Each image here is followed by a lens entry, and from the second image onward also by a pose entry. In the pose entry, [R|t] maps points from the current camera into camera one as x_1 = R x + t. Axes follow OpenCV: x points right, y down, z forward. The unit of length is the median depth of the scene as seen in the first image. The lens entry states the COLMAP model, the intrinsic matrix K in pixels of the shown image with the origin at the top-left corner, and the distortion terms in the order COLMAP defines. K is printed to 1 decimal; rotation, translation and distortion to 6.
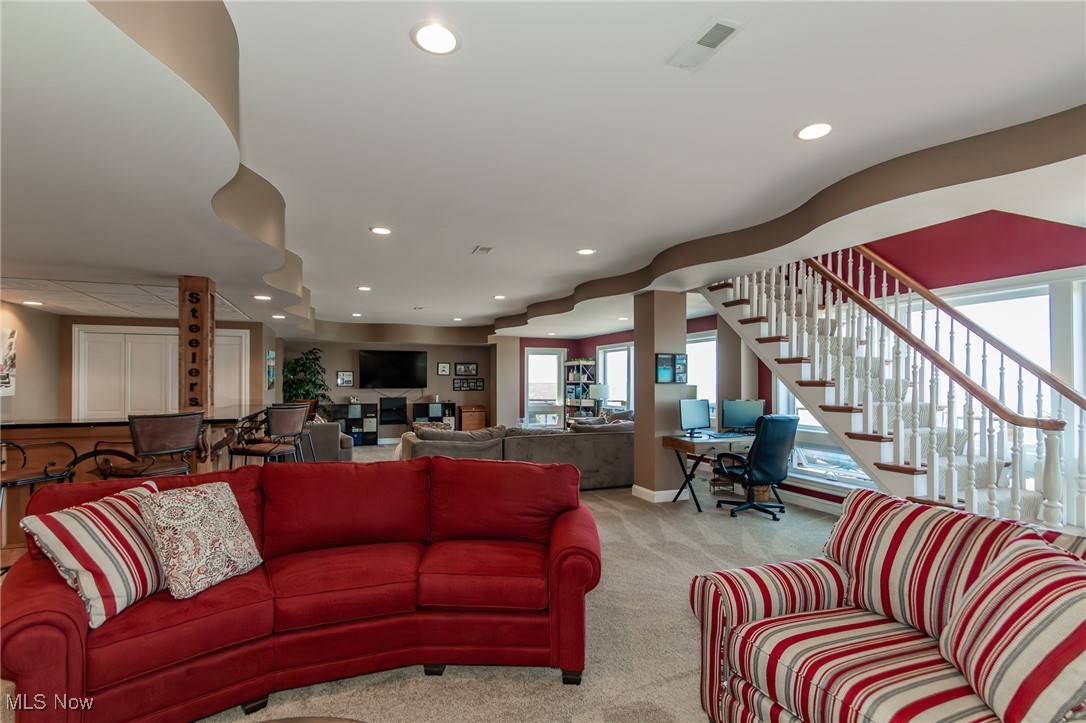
lens RADIAL K [[511.1, 0, 540.4], [0, 511.1, 383.6], [0, 0, 1]] dist [-0.002072, -0.000808]
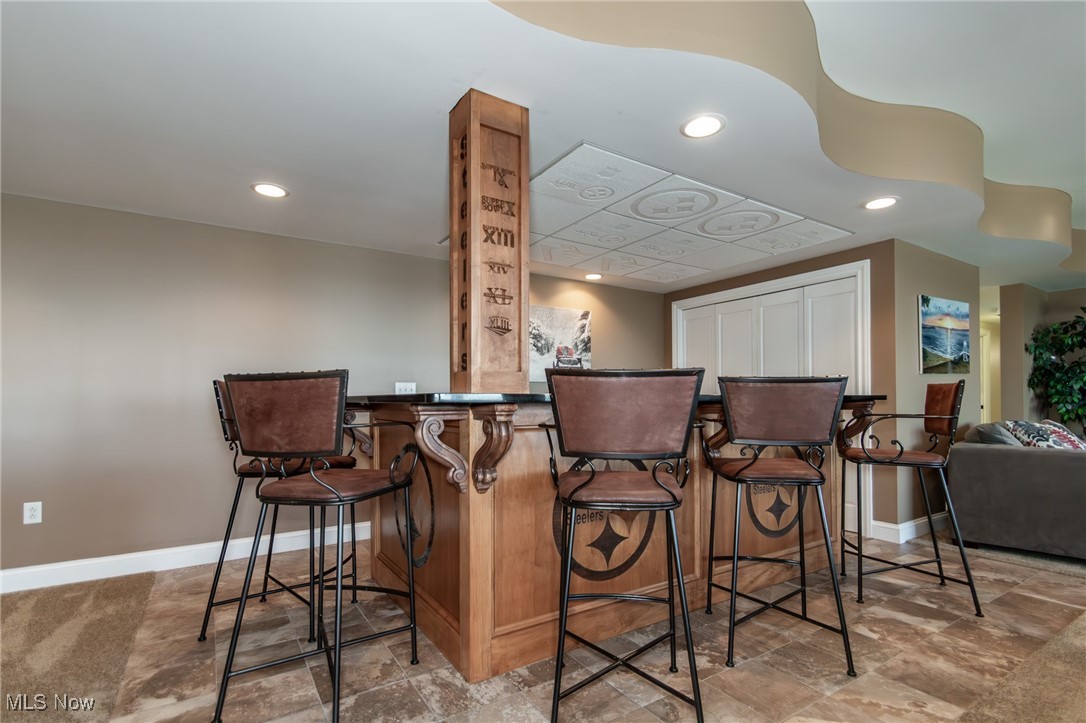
lens RADIAL K [[511.1, 0, 540.4], [0, 511.1, 383.6], [0, 0, 1]] dist [-0.002072, -0.000808]
pose [[0.193988, -0.029197, -0.980569, -0.074316], [0.001844, 0.999566, -0.029397, 0.024973], [0.981002, 0.003894, 0.193958, 0.354415]]
